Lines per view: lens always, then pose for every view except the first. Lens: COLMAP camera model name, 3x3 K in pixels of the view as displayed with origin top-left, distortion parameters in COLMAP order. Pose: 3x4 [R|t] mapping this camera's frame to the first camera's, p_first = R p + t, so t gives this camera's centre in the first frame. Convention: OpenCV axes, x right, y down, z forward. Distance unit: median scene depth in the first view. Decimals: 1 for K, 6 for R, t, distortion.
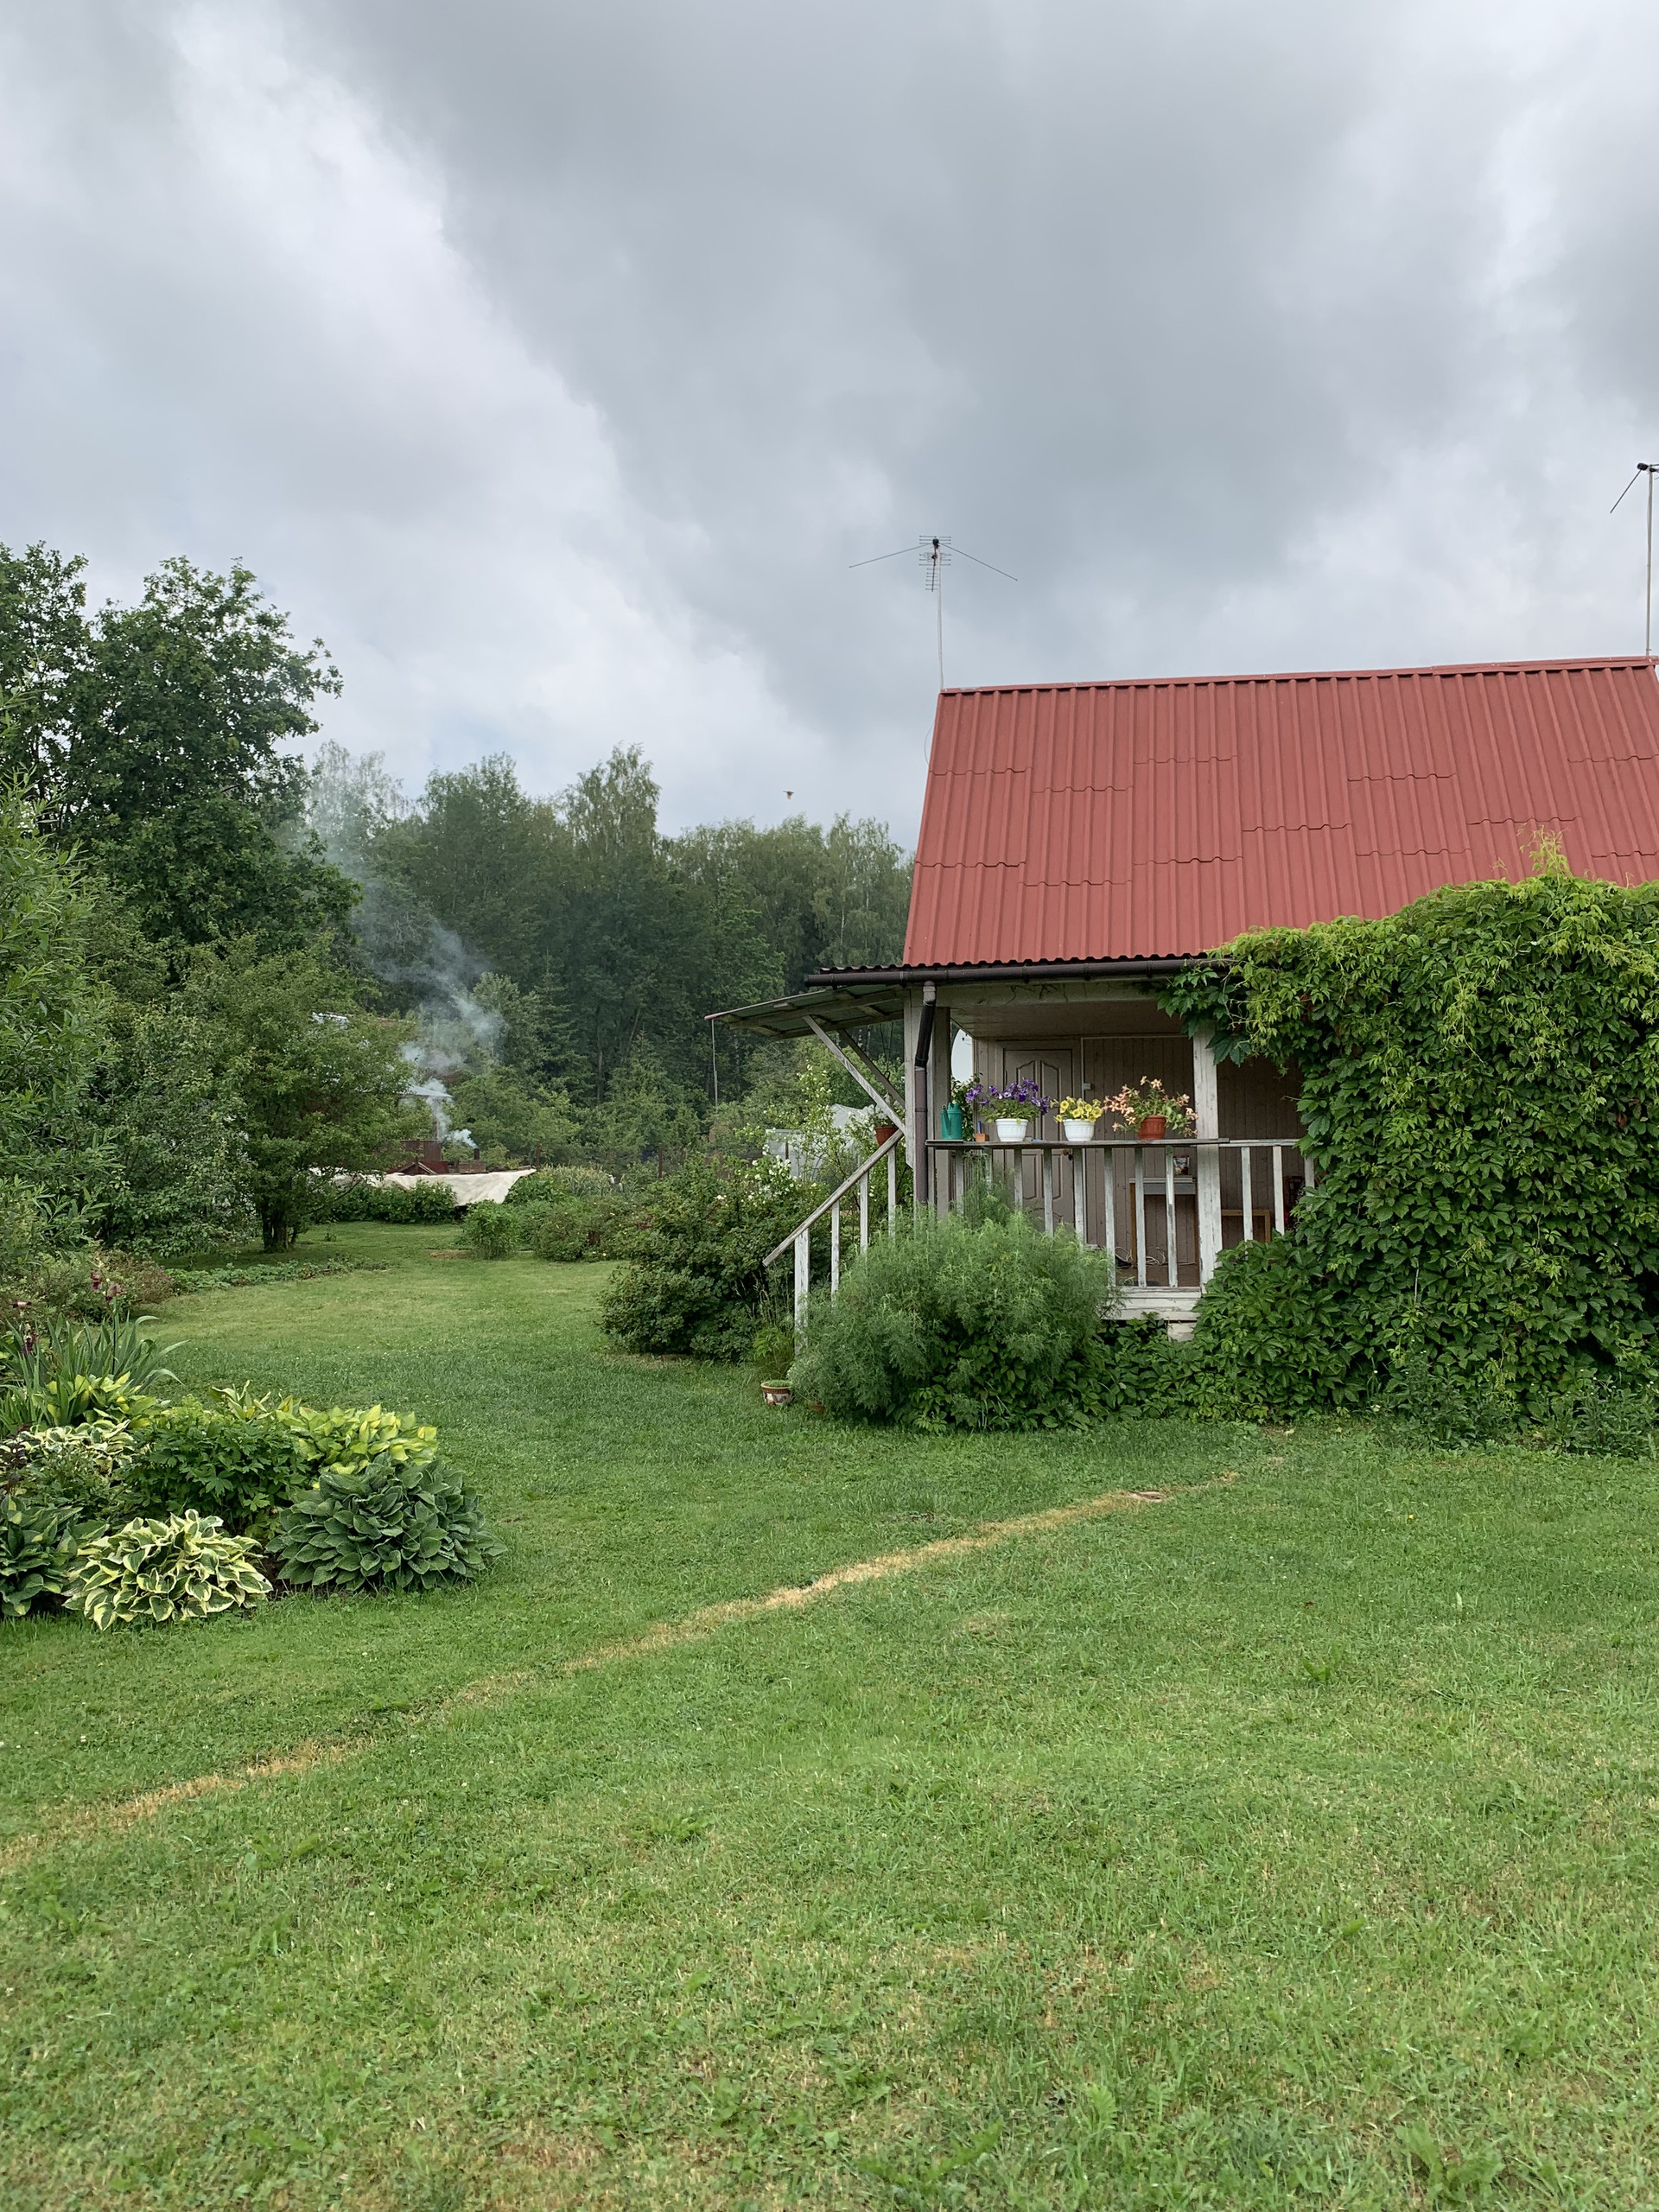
lens RADIAL K [[1686.2, 0, 829.5], [0, 1686.2, 1106.0], [0, 0, 1]] dist [0.067632, 0.000311]
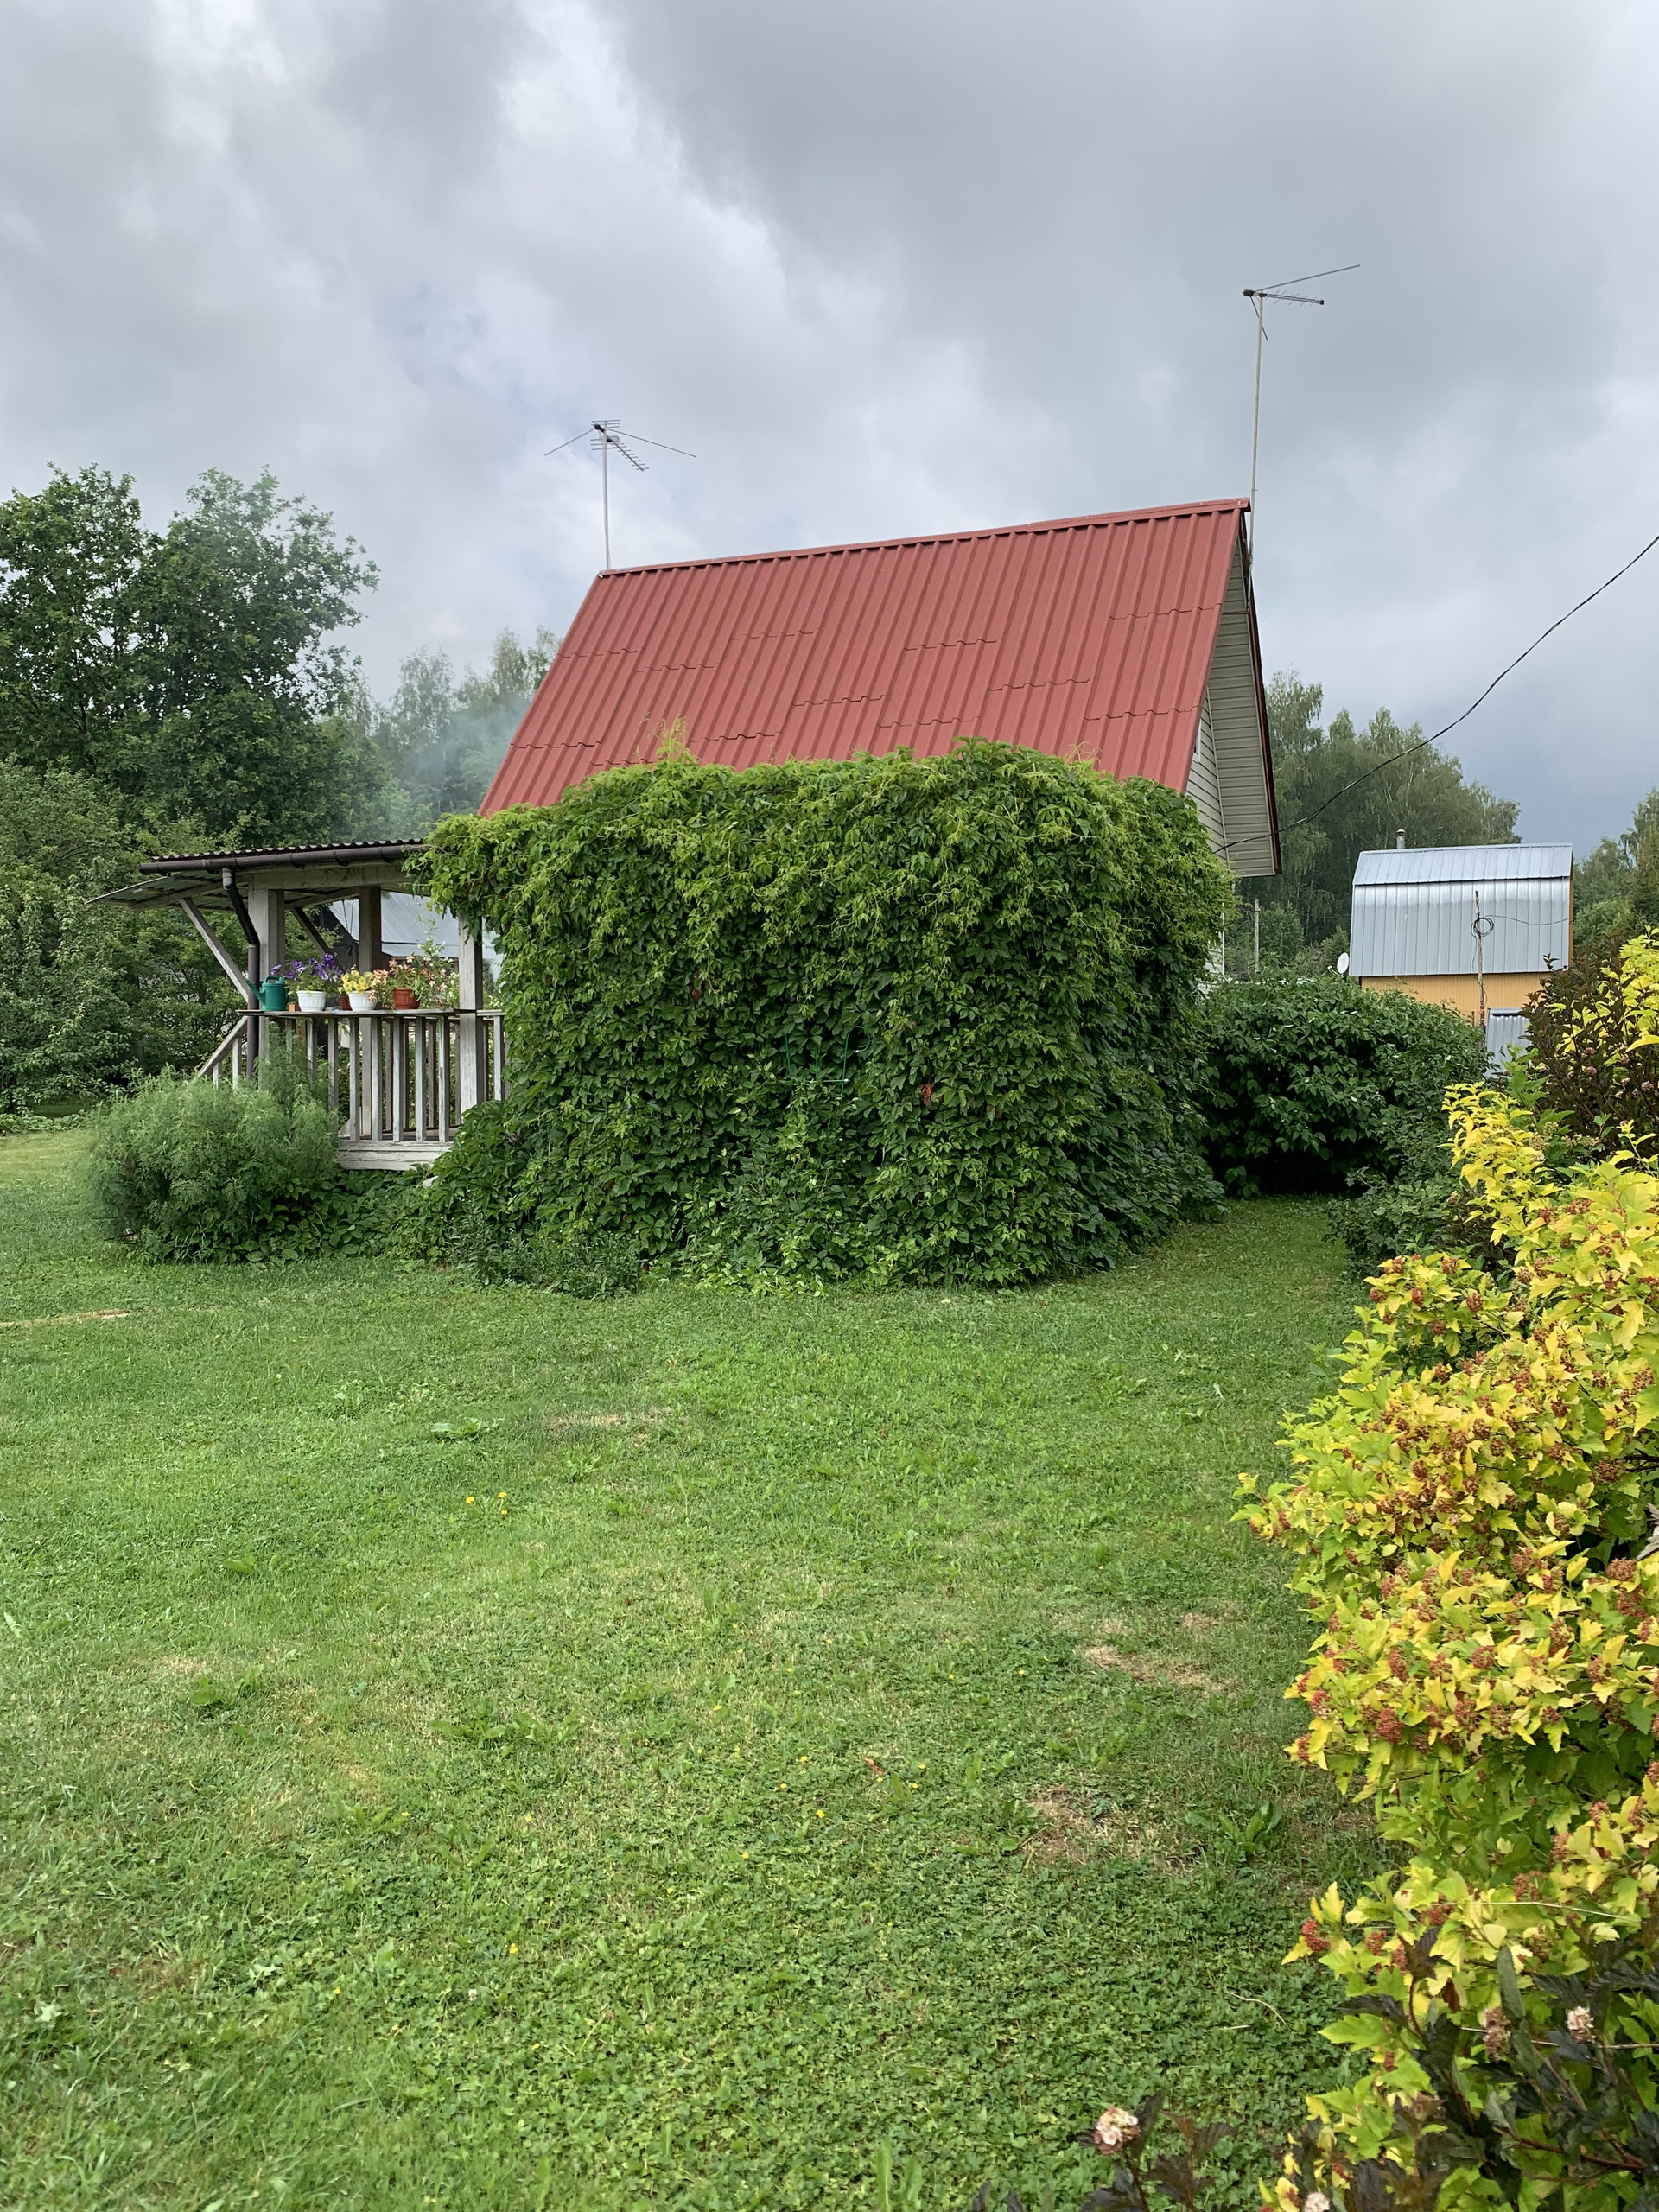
lens RADIAL K [[1626.4, 0, 829.5], [0, 1626.4, 1106.0], [0, 0, 1]] dist [0.074954, 0.001111]
pose [[0.976962, 0.006905, -0.213300, 0.384256], [0.013037, 0.995679, 0.091943, -0.006889], [0.213013, -0.092606, 0.972651, 0.007246]]
